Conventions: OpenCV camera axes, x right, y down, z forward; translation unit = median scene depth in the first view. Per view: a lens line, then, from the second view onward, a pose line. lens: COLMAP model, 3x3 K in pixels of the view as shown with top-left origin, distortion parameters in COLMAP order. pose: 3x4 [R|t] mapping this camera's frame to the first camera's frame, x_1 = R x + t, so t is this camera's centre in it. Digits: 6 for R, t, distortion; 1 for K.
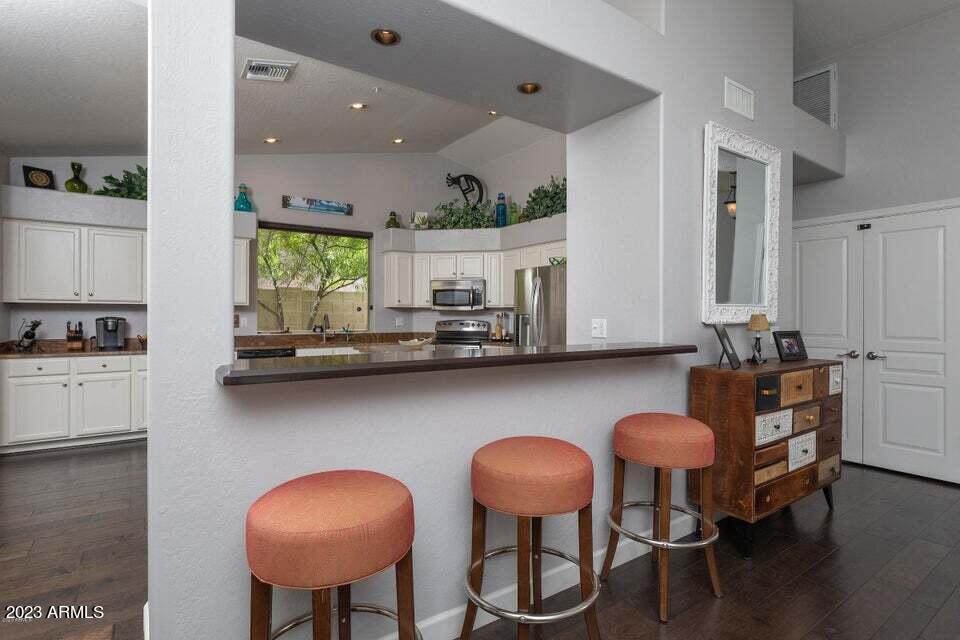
lens RADIAL K [[489.0, 0, 482.1], [0, 489.0, 314.2], [0, 0, 1]] dist [0.000958, 0.000043]
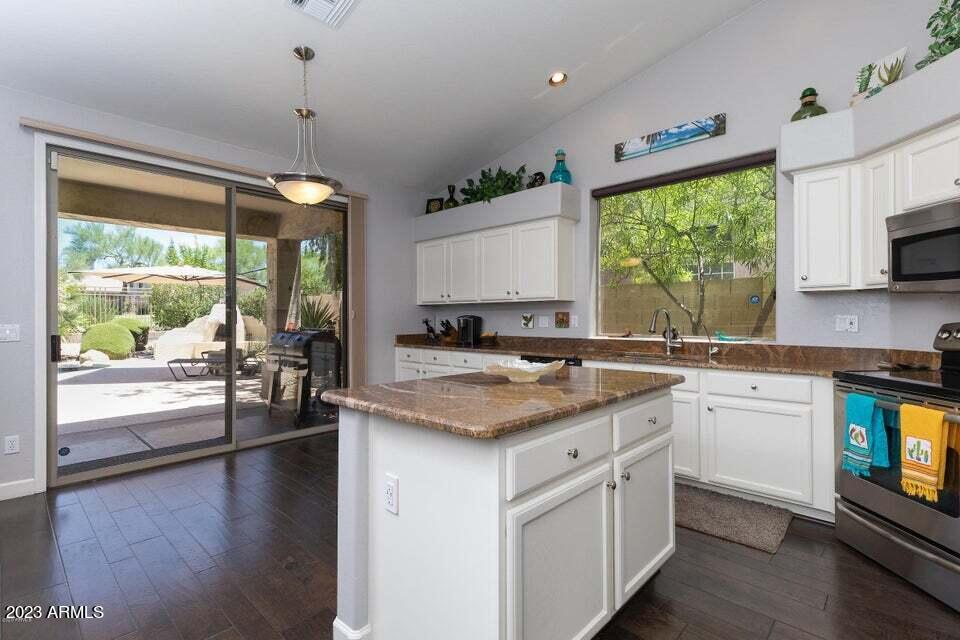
lens RADIAL K [[454.6, 0, 491.1], [0, 454.6, 315.1], [0, 0, 1]] dist [0.017443, 0.000136]
pose [[0.212446, -0.008815, -0.977133, 0.185811], [0.004702, 0.999957, -0.007998, 0.009838], [0.977162, -0.002895, 0.212478, 0.617735]]
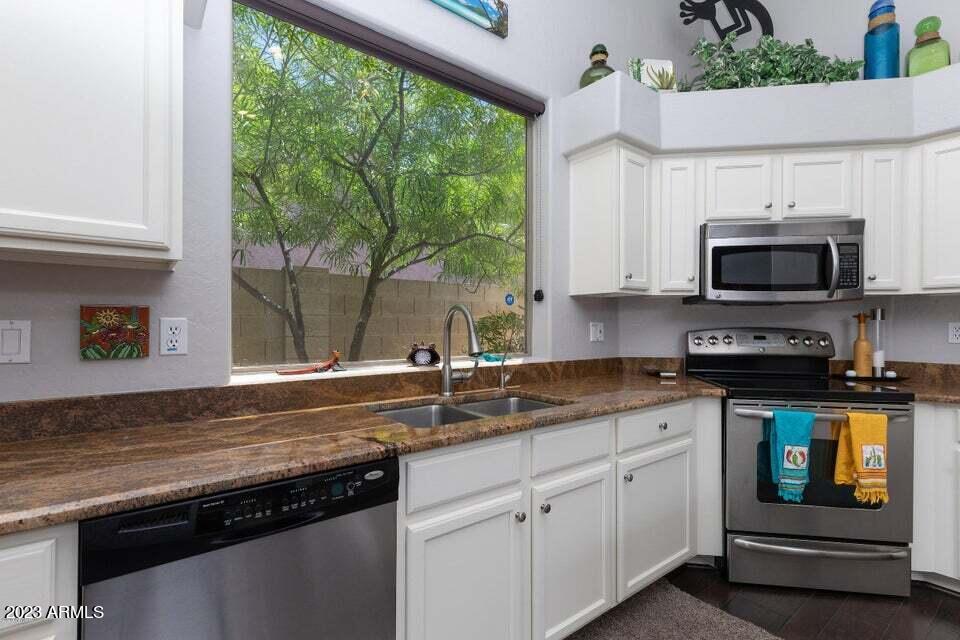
lens RADIAL K [[447.6, 0, 480.0], [0, 447.6, 323.6], [0, 0, 1]] dist [0.001264, -0.000010]
pose [[0.999246, -0.000338, 0.038830, -0.294406], [0.000360, 1.000000, -0.000569, 0.008664], [-0.038829, 0.000583, 0.999246, 0.663527]]
